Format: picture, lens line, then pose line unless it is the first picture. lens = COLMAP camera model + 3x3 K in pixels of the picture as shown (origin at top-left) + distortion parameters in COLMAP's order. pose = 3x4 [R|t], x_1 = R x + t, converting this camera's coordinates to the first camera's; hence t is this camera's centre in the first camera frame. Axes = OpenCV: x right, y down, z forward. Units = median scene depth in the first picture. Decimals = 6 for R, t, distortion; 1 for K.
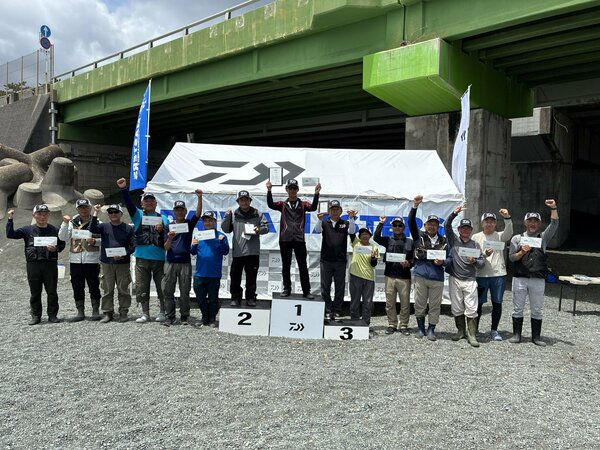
lens RADIAL K [[452.0, 0, 303.2], [0, 452.0, 223.2], [0, 0, 1]] dist [0.050369, -0.070753]
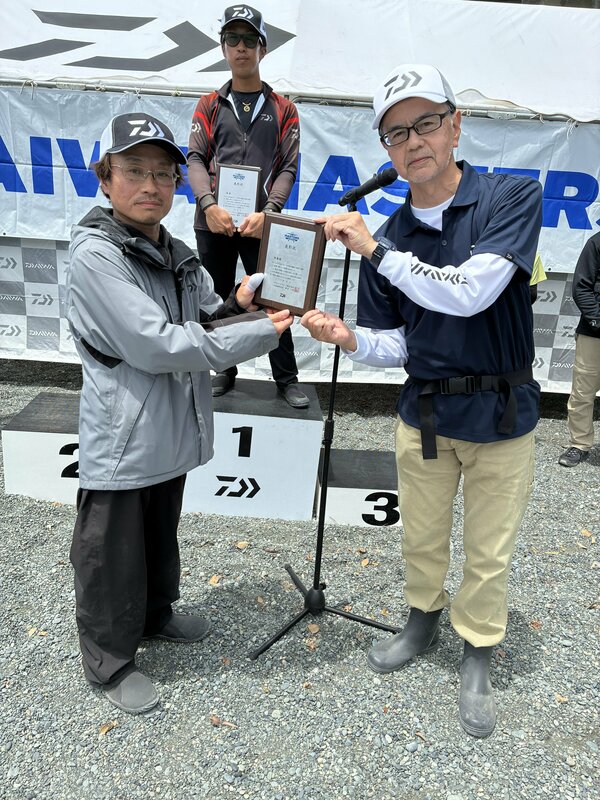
lens RADIAL K [[602.7, 0, 293.0], [0, 602.7, 395.7], [0, 0, 1]] dist [0.050369, -0.070753]
pose [[0.999097, 0.039405, -0.015918, 0.020923], [-0.032959, 0.954876, 0.295169, 0.018177], [0.026831, -0.294378, 0.955312, 0.385564]]
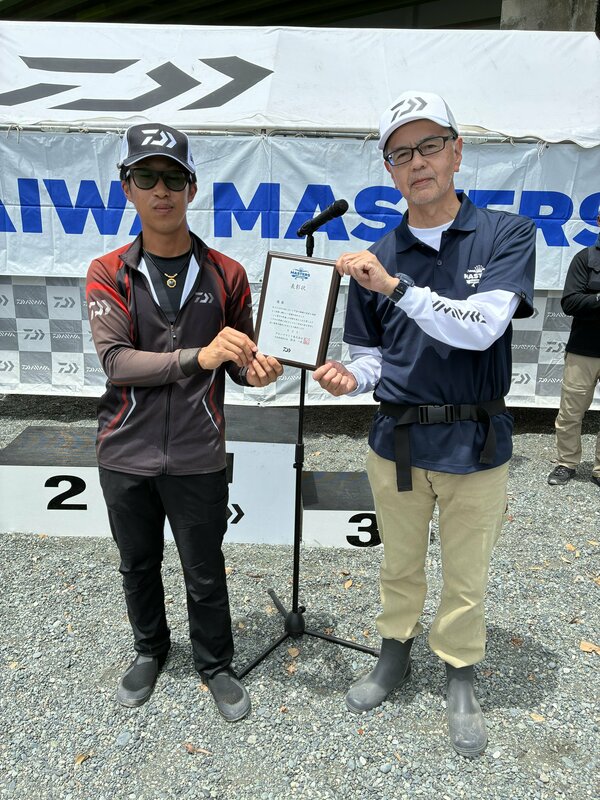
lens RADIAL K [[602.7, 0, 293.5], [0, 602.7, 394.9], [0, 0, 1]] dist [0.050369, -0.070753]
pose [[0.999621, 0.002121, -0.027460, 0.034572], [0.005007, 0.966421, 0.256915, 0.016045], [0.027082, -0.256955, 0.966044, 0.381469]]
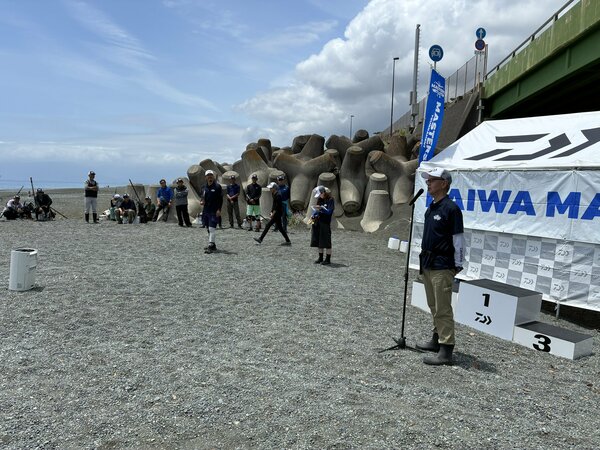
lens RADIAL K [[452.0, 0, 299.1], [0, 452.0, 225.6], [0, 0, 1]] dist [0.050369, -0.070753]
pose [[0.546284, 0.066914, -0.834923, 0.331043], [-0.055642, 0.997501, 0.043537, 0.022428], [0.835750, 0.022673, 0.548642, 0.151199]]
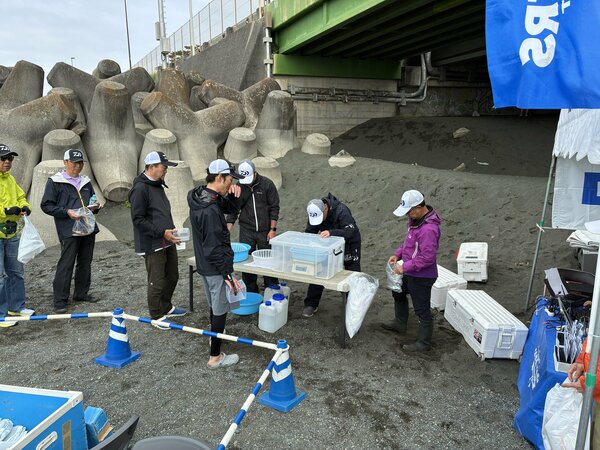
lens RADIAL K [[452.0, 0, 304.0], [0, 452.0, 223.8], [0, 0, 1]] dist [0.050369, -0.070753]
pose [[0.908417, 0.041759, -0.415973, -0.325399], [0.012371, 0.991878, 0.126589, -0.042860], [0.417881, -0.120141, 0.900523, 0.605745]]
